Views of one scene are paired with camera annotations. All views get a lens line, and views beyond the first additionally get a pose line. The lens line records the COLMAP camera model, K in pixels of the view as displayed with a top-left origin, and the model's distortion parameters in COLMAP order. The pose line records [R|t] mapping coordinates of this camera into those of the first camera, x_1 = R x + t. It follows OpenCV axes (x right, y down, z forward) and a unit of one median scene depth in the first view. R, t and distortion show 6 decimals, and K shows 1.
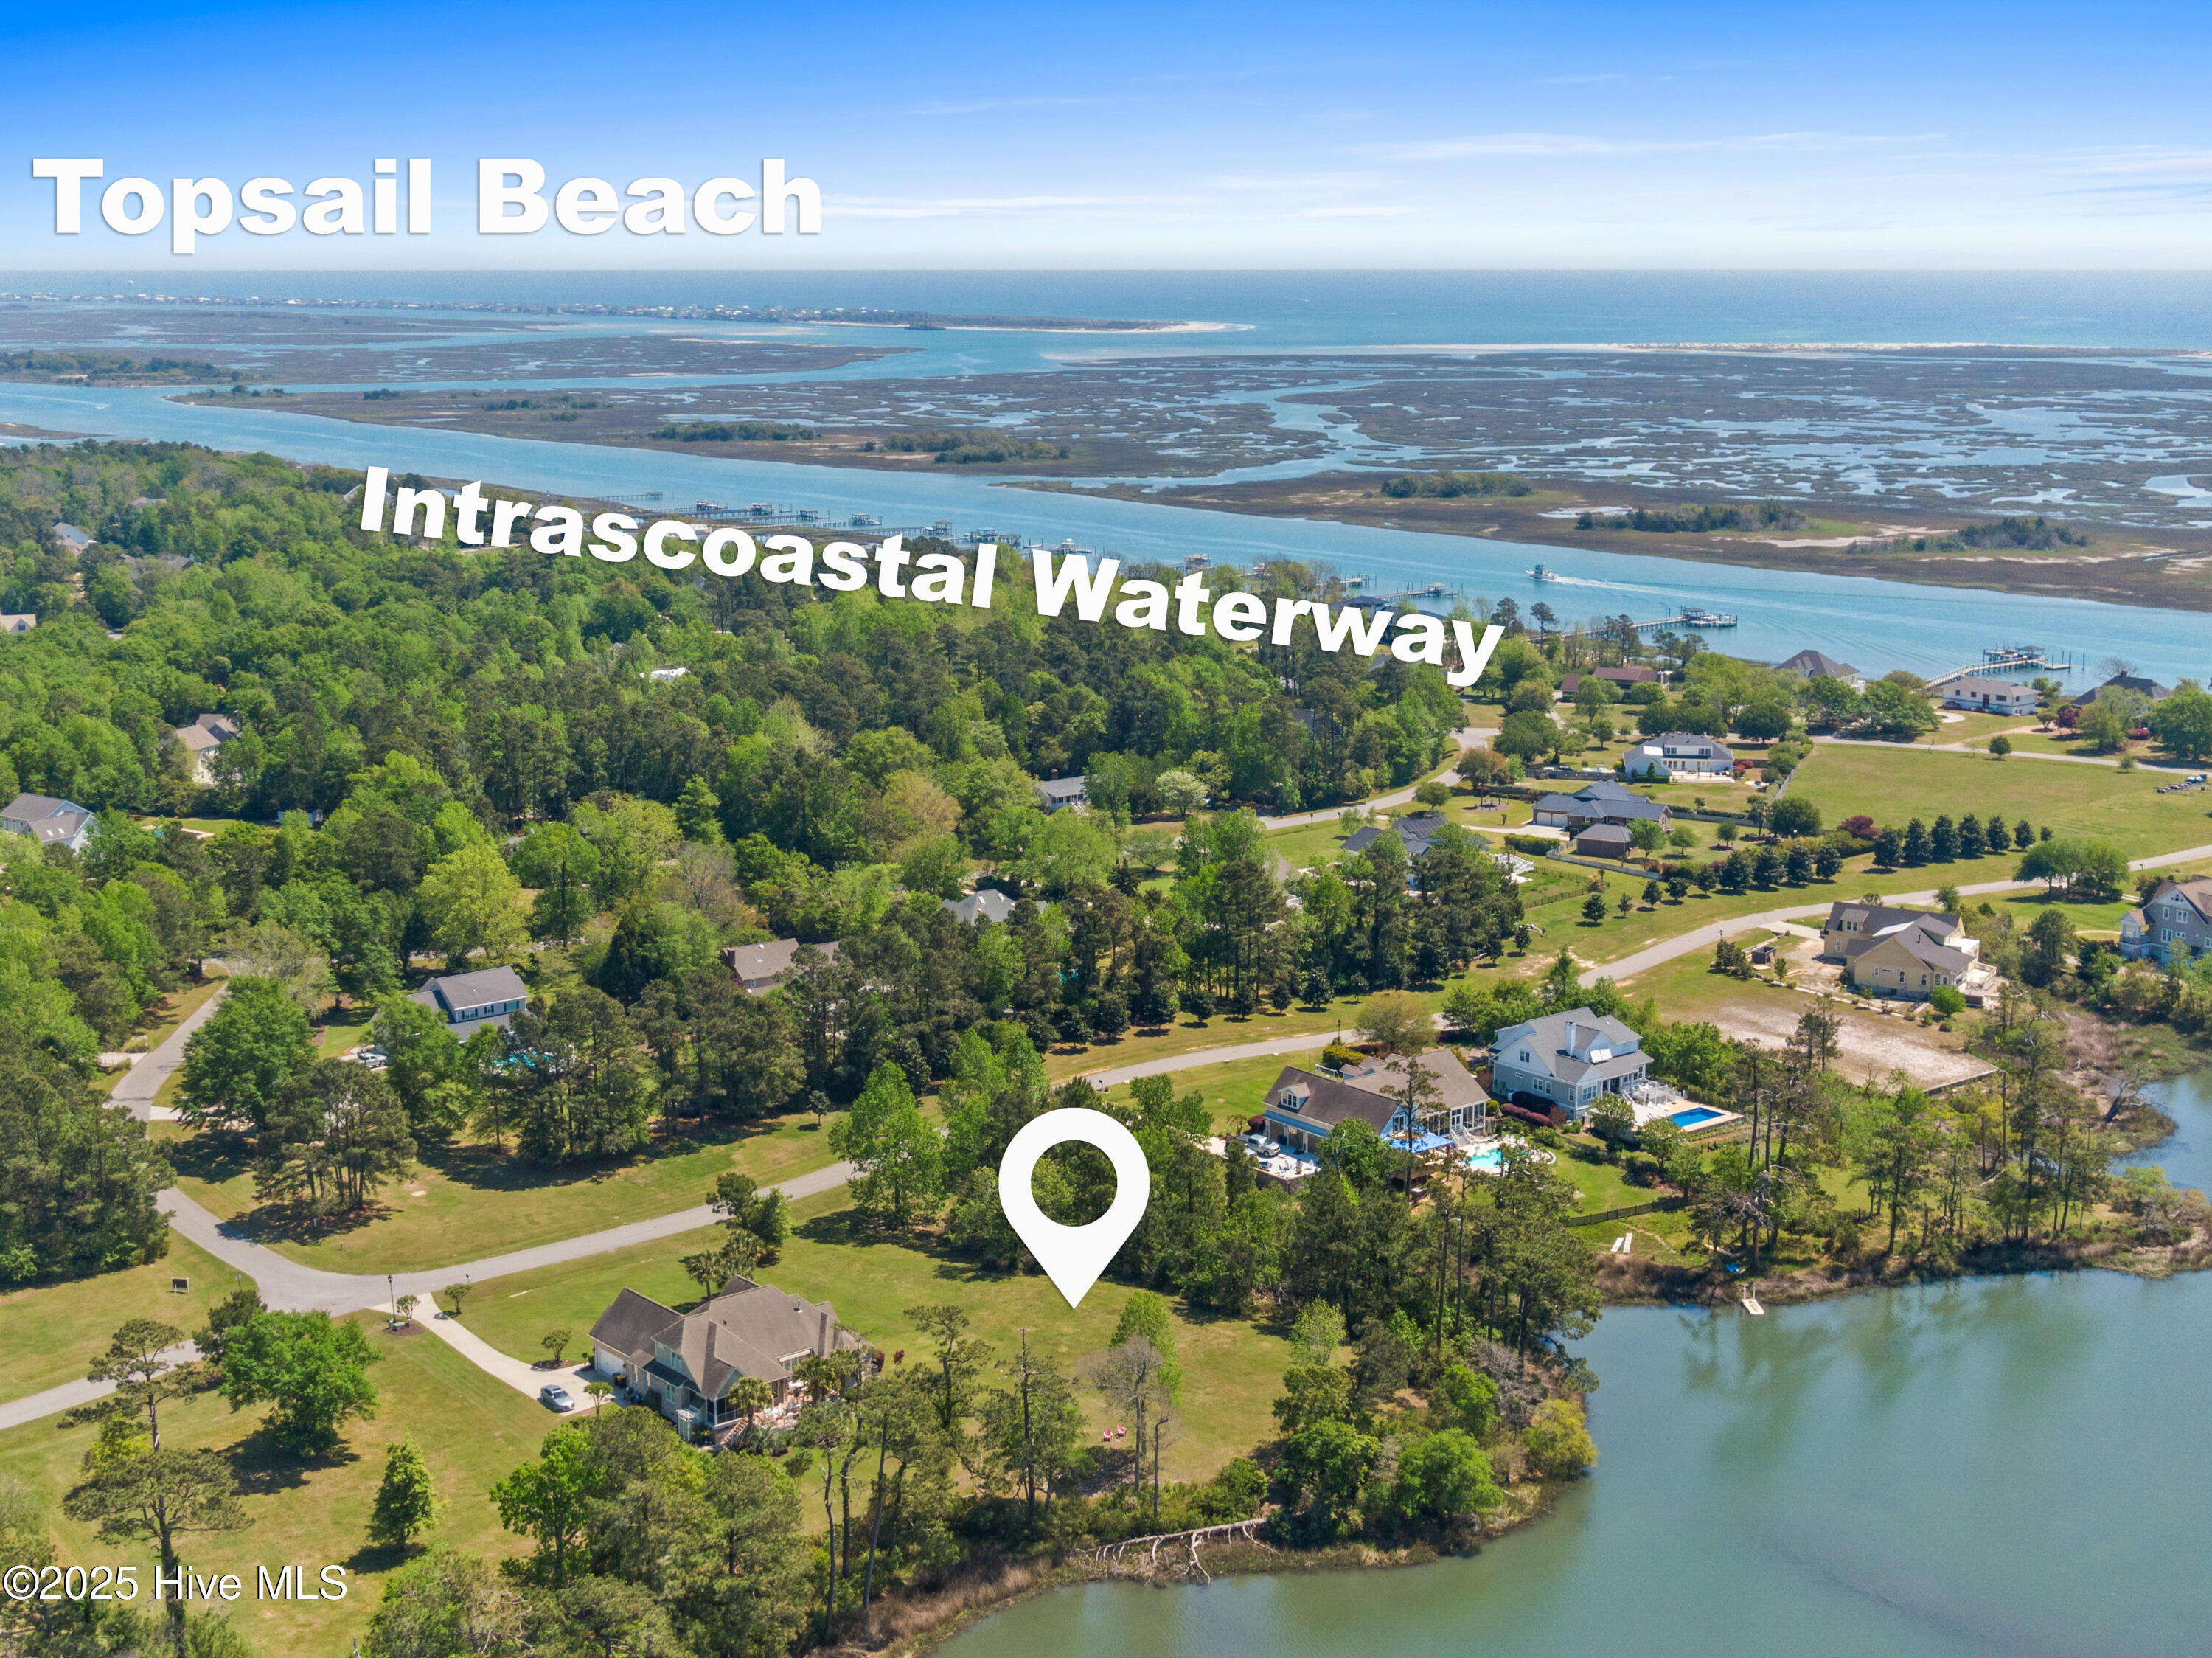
lens RADIAL K [[2954.3, 0, 1106.0], [0, 2954.3, 829.0], [0, 0, 1]] dist [0.034301, -0.074205]
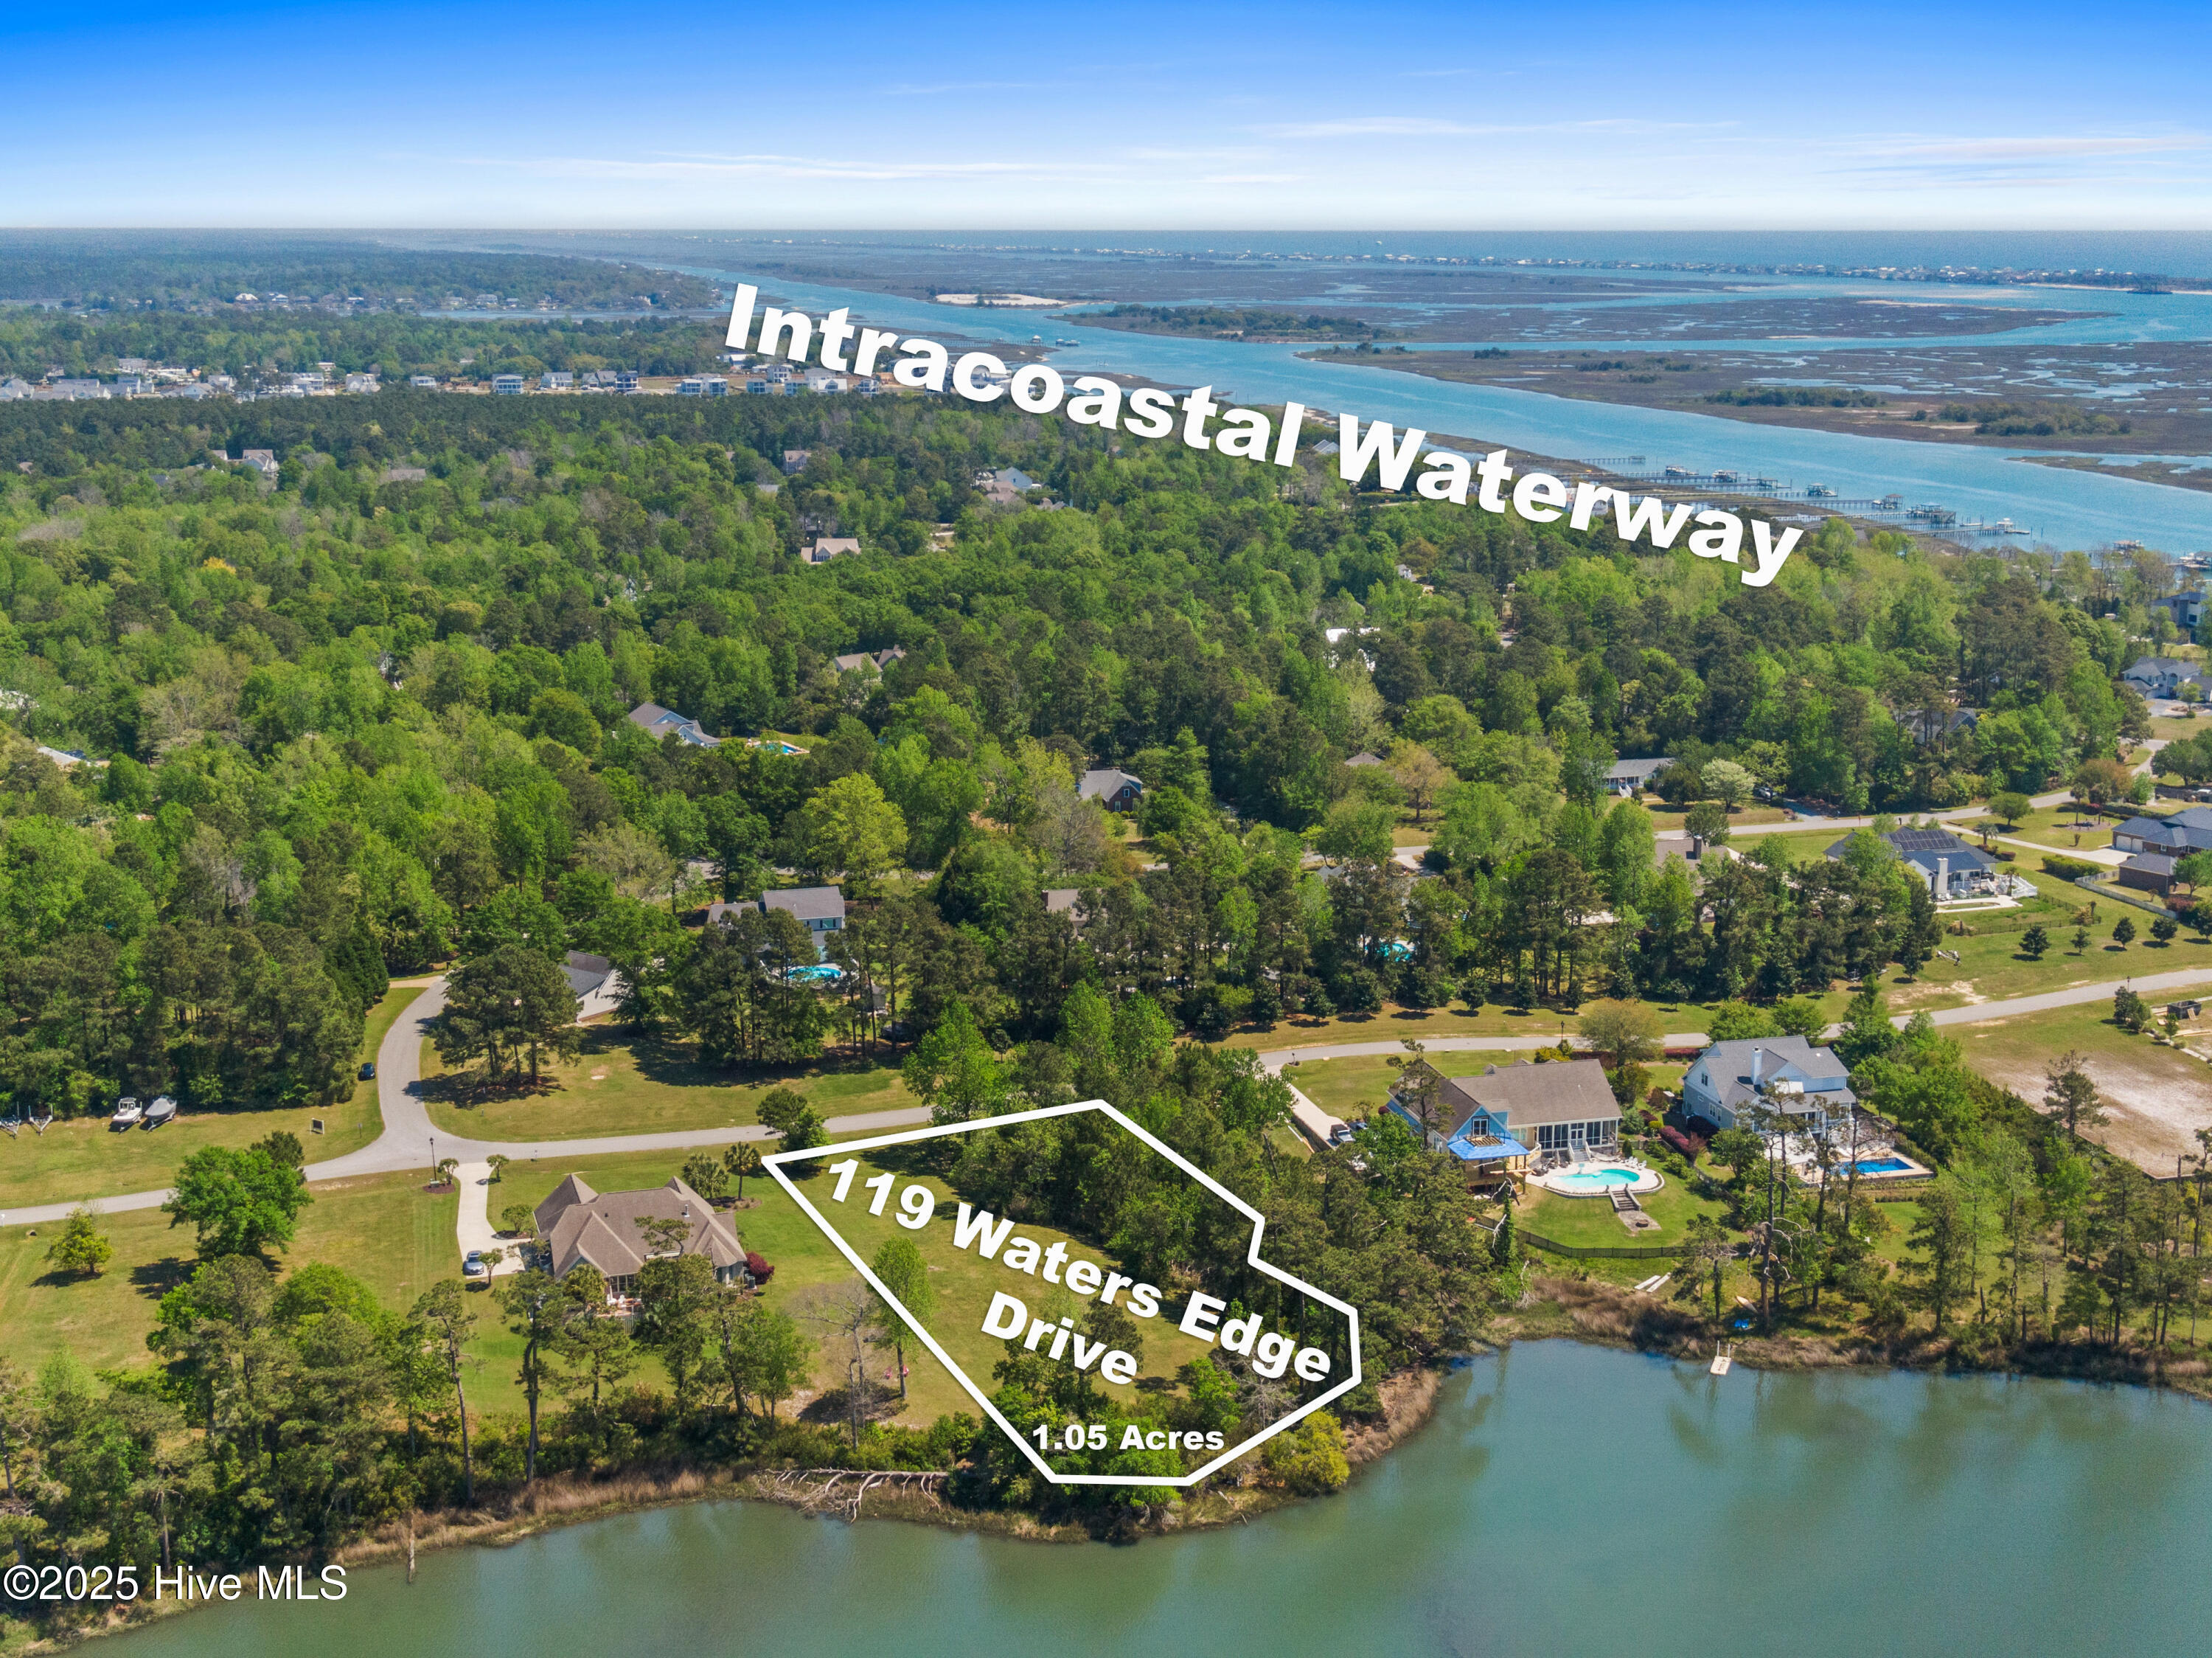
lens RADIAL K [[2962.1, 0, 1106.0], [0, 2962.1, 829.0], [0, 0, 1]] dist [0.043401, -0.109788]
pose [[0.907538, 0.083691, -0.411547, 0.234574], [-0.078510, 0.996476, 0.029509, -0.009957], [0.412567, 0.005530, 0.910911, 0.043827]]
